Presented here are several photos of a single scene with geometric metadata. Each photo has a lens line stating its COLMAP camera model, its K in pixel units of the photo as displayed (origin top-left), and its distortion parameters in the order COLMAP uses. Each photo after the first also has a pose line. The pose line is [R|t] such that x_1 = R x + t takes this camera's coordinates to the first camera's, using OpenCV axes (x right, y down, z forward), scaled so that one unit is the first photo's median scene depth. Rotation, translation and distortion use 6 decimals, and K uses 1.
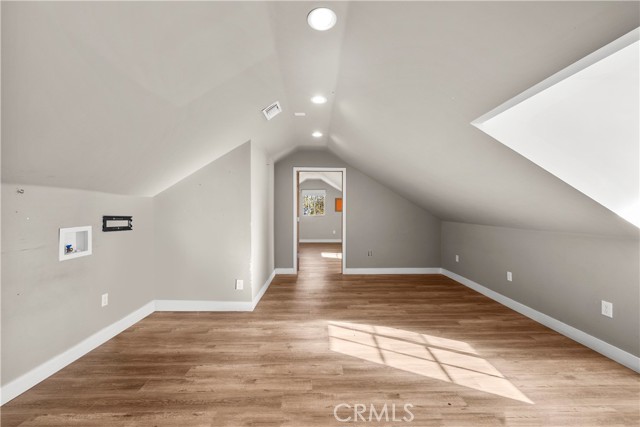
lens RADIAL K [[260.5, 0, 314.8], [0, 260.5, 212.8], [0, 0, 1]] dist [-0.000866, 0.000607]
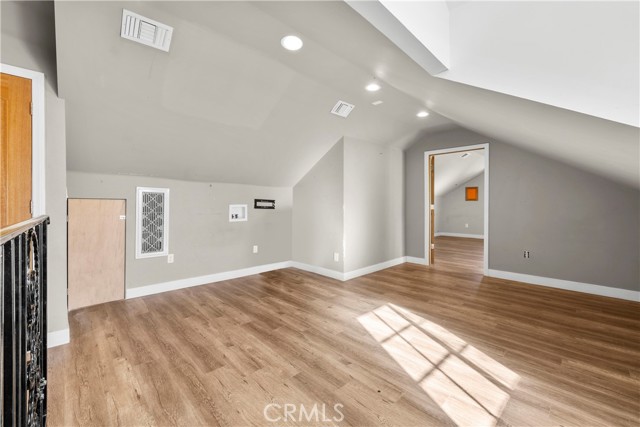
lens RADIAL K [[260.5, 0, 315.7], [0, 260.5, 206.7], [0, 0, 1]] dist [-0.000866, 0.000607]
pose [[0.685849, 0.010113, -0.727674, 0.628572], [-0.010349, 0.999938, 0.004143, 0.046123], [0.727670, 0.004689, 0.685911, 0.119169]]
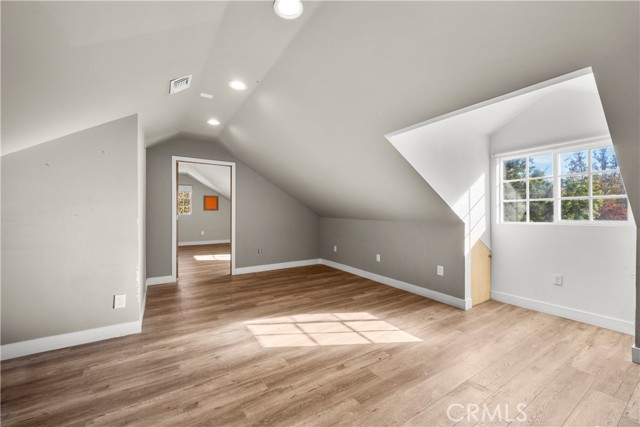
lens RADIAL K [[260.5, 0, 317.5], [0, 260.5, 215.0], [0, 0, 1]] dist [-0.000866, 0.000607]
pose [[0.850402, -0.005158, 0.526108, -0.236353], [0.002450, 0.999980, 0.005843, 0.023988], [-0.526127, -0.003680, 0.850398, 0.061125]]
